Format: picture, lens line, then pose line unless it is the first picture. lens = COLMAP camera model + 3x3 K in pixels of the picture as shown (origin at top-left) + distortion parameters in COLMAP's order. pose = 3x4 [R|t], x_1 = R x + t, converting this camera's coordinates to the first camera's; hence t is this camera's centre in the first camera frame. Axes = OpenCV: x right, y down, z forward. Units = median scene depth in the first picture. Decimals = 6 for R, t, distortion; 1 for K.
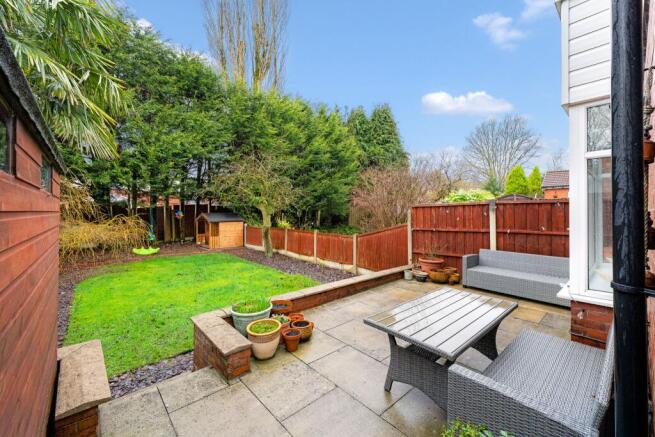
lens RADIAL K [[269.0, 0, 326.0], [0, 269.0, 207.7], [0, 0, 1]] dist [0.022957, 0.000136]
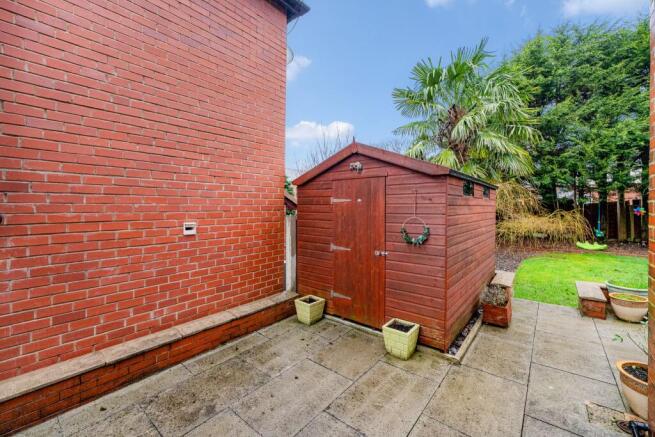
lens RADIAL K [[269.0, 0, 326.0], [0, 269.0, 207.7], [0, 0, 1]] dist [0.022957, 0.000136]
pose [[0.161680, 0.002934, -0.986839, 0.211598], [0.011763, 0.999919, 0.004900, -0.000265], [0.986773, -0.012401, 0.161633, -0.153682]]
